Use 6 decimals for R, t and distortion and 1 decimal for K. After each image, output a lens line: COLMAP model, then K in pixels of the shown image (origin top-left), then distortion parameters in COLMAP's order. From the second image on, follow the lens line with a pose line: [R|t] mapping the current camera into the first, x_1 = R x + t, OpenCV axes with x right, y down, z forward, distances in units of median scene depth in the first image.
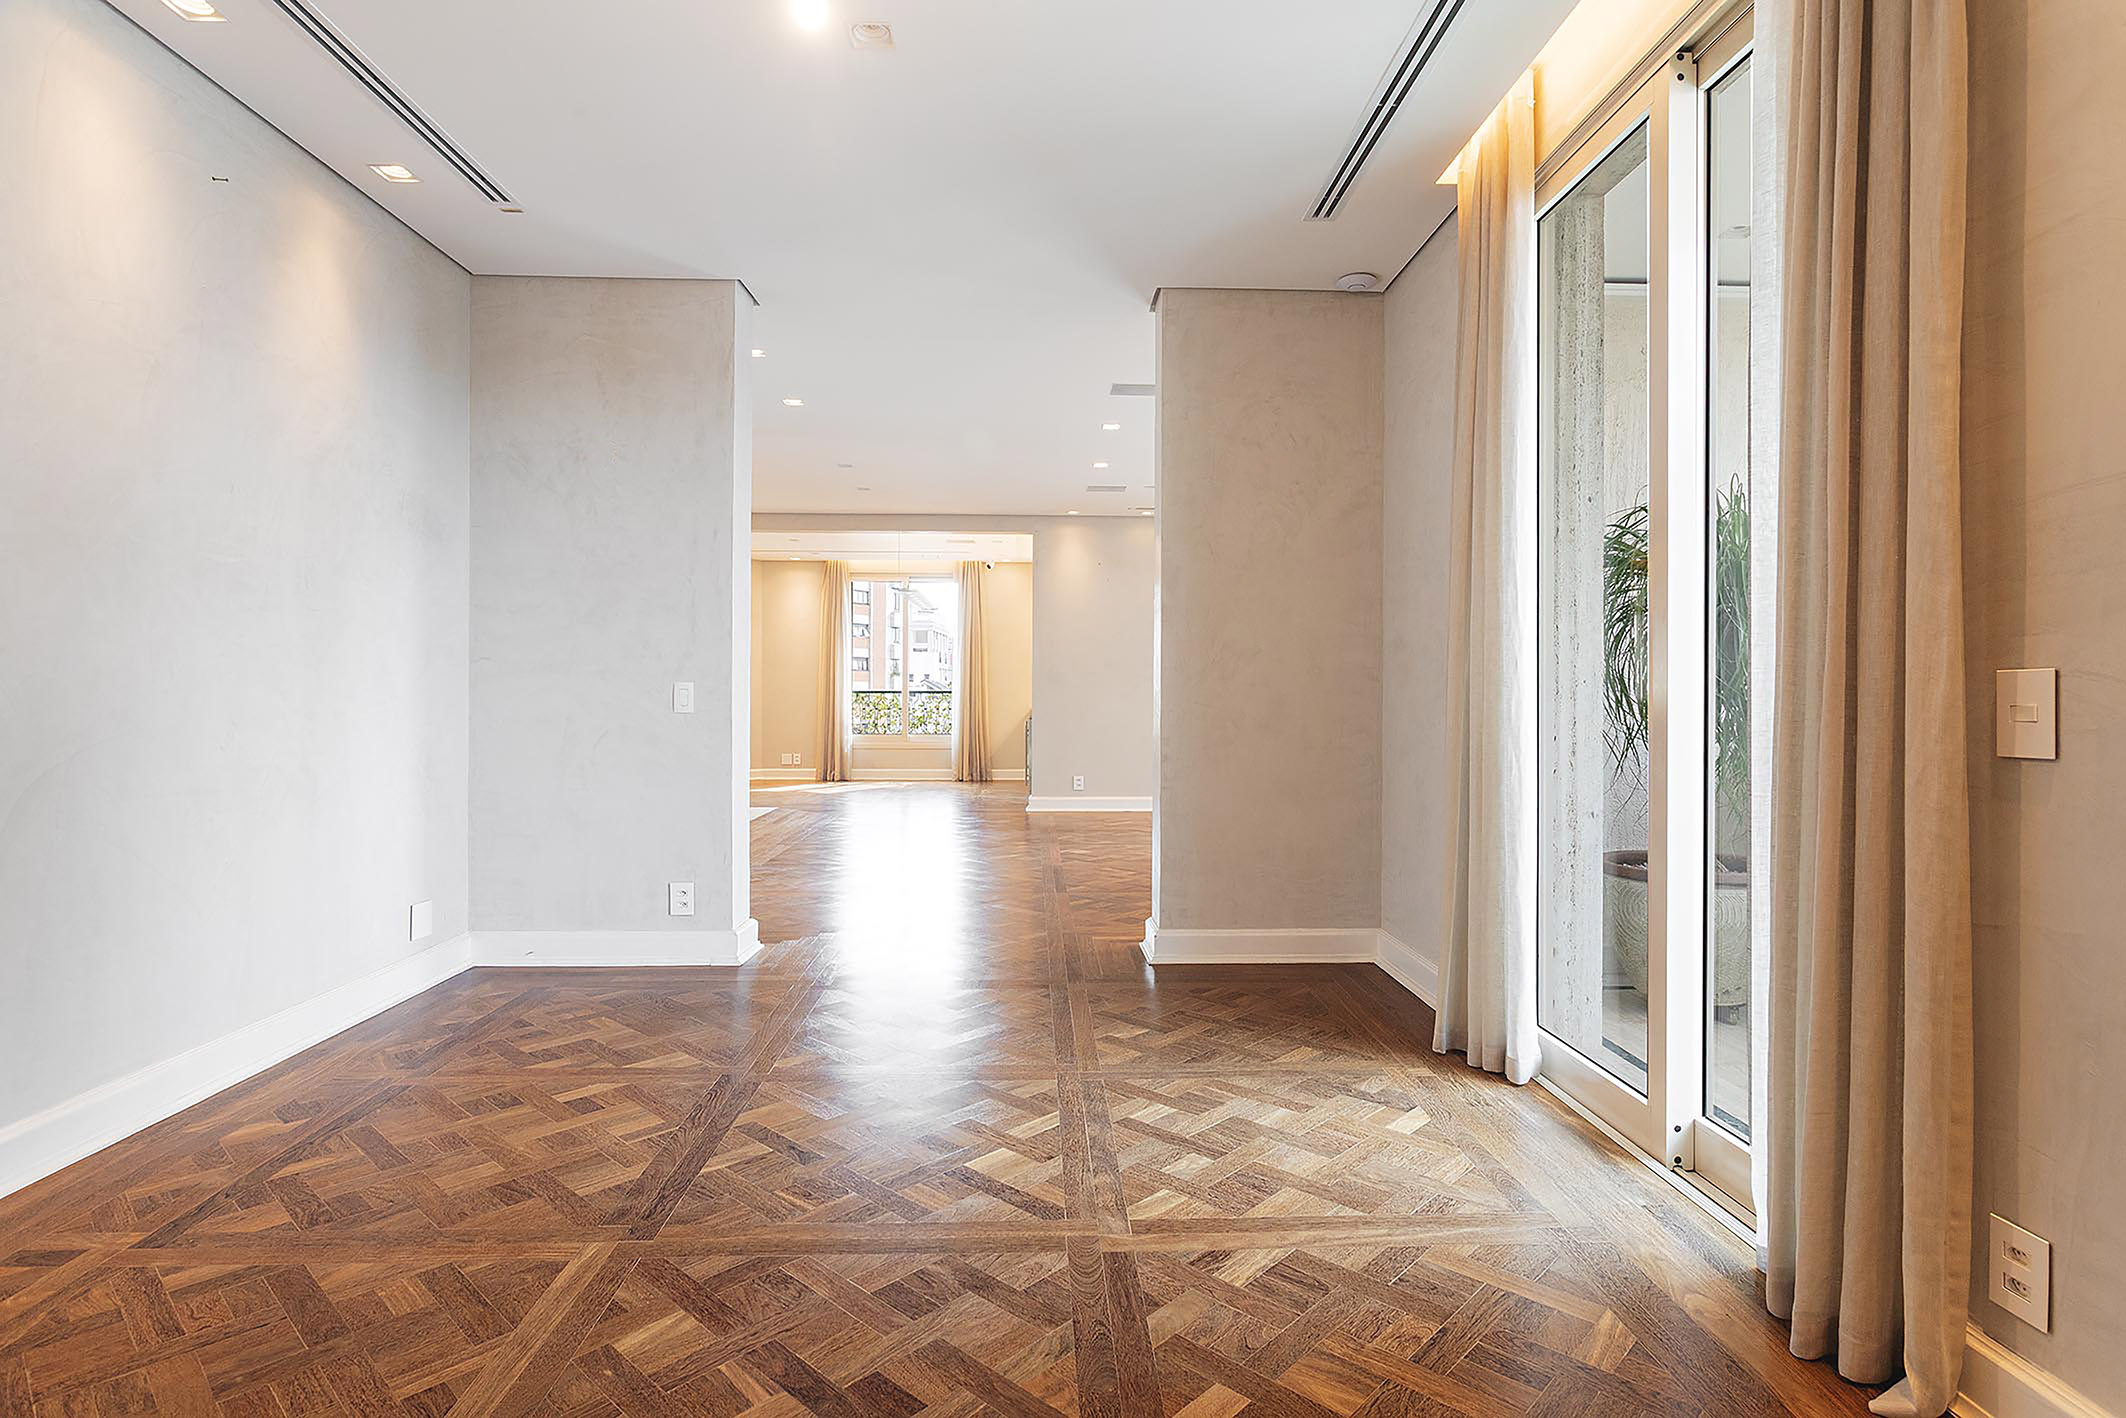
lens RADIAL K [[1048.4, 0, 1062.6], [0, 1048.4, 691.2], [0, 0, 1]] dist [-0.008723, 0.001782]
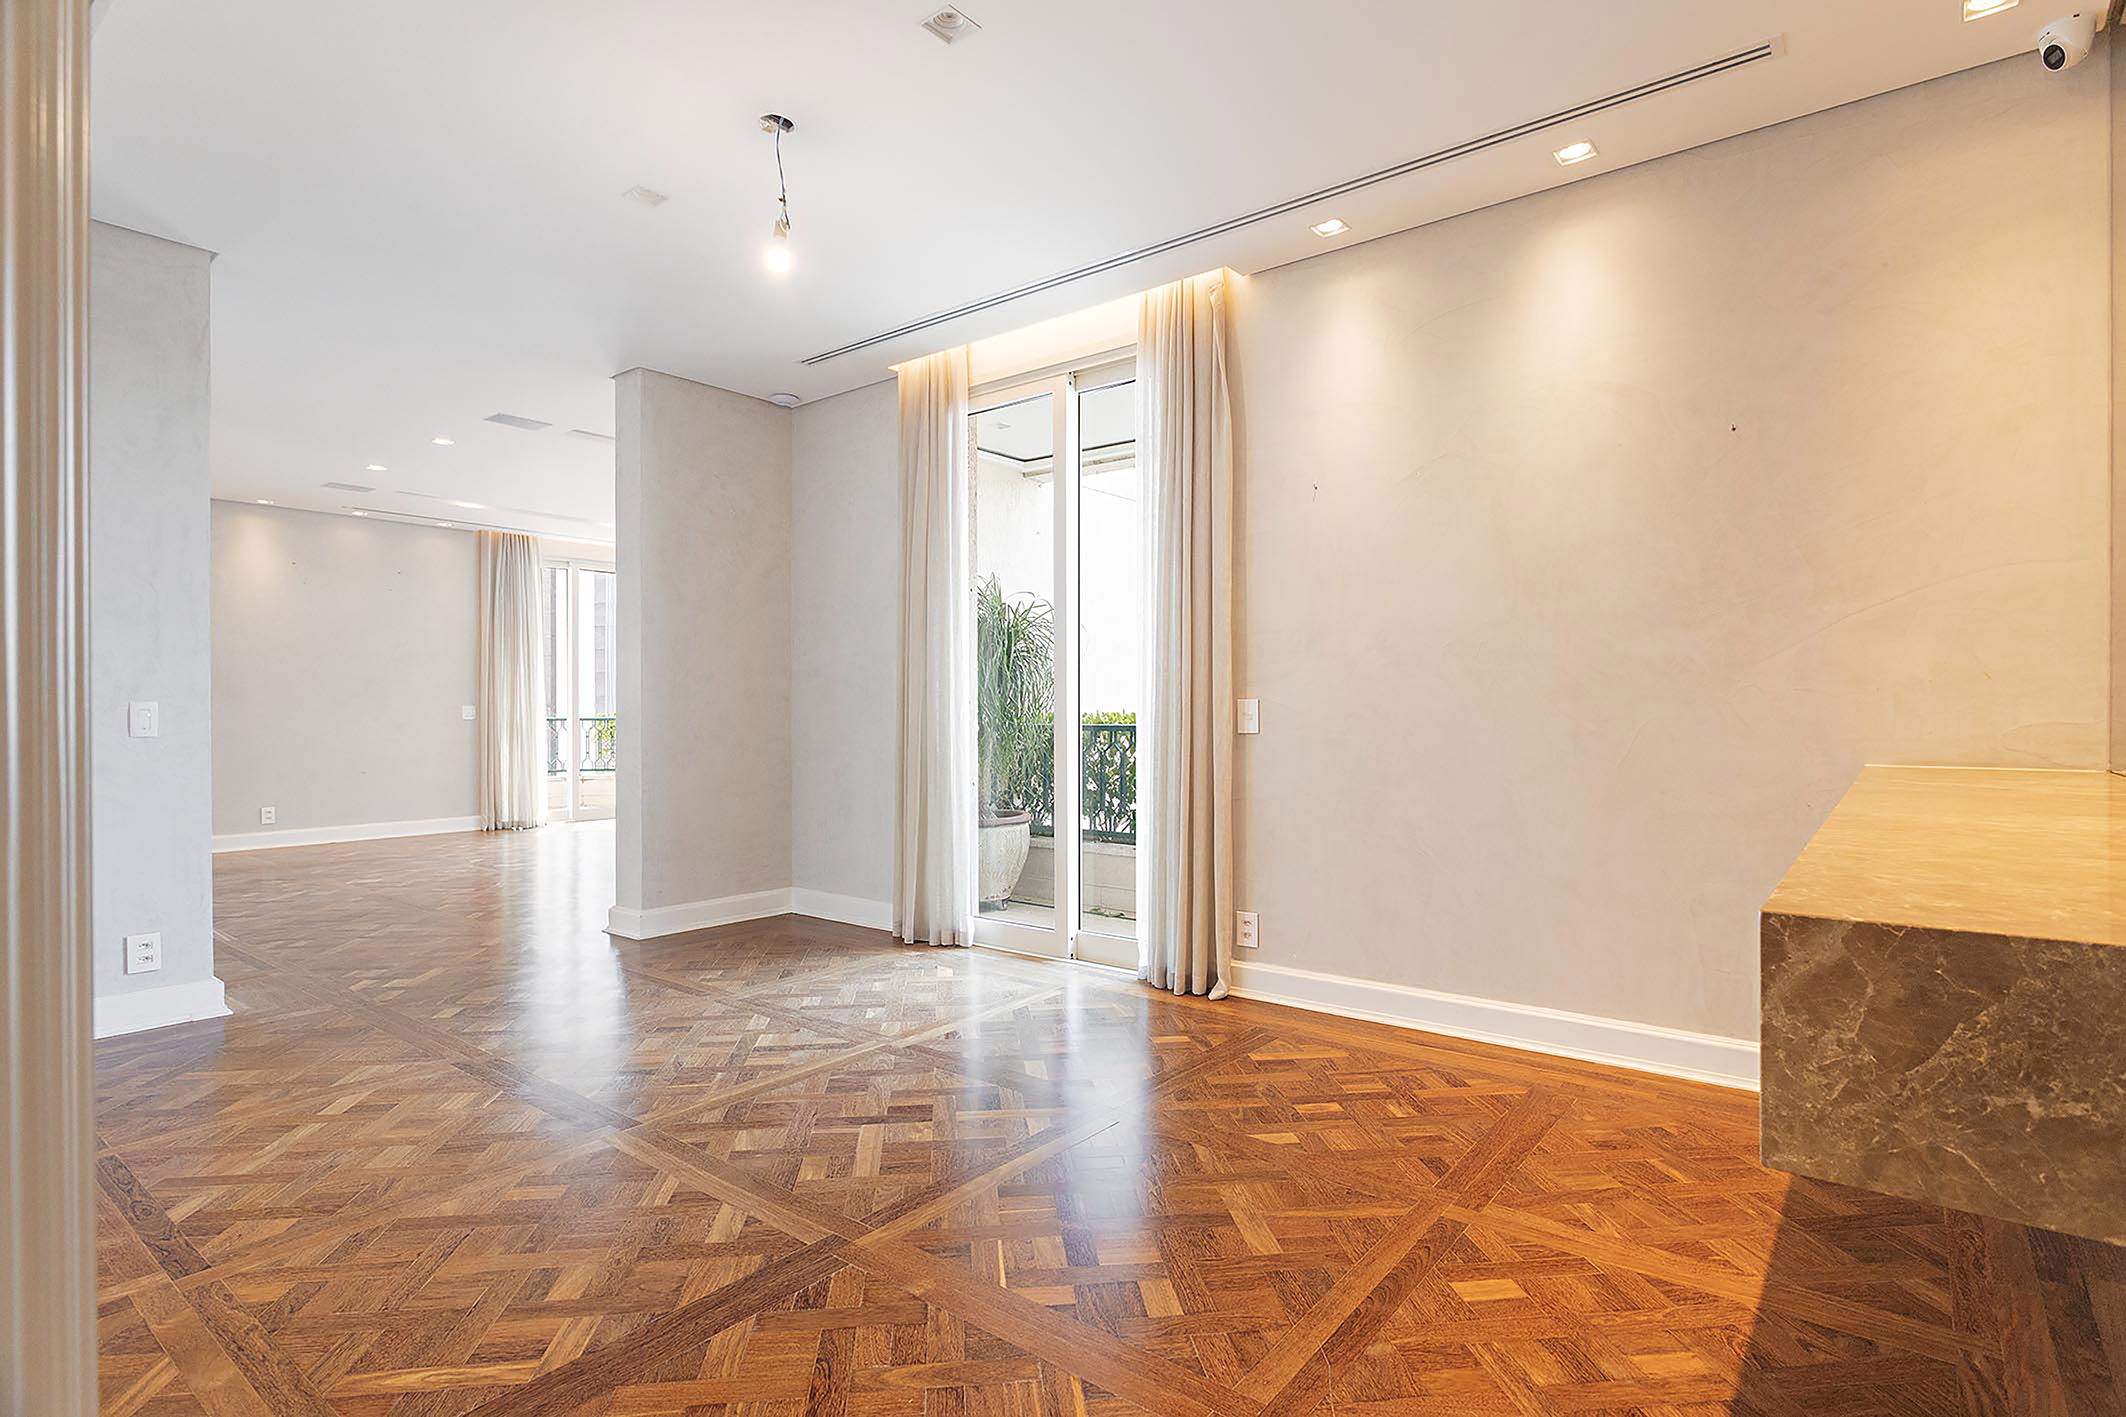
lens RADIAL K [[1061.0, 0, 1063.0], [0, 1061.0, 708.5], [0, 0, 1]] dist [-0.001947, 0.000716]
pose [[0.646364, -0.004688, 0.763015, -0.889993], [0.003253, 0.999989, 0.003388, -0.005789], [-0.763022, 0.000292, 0.646372, -0.234222]]
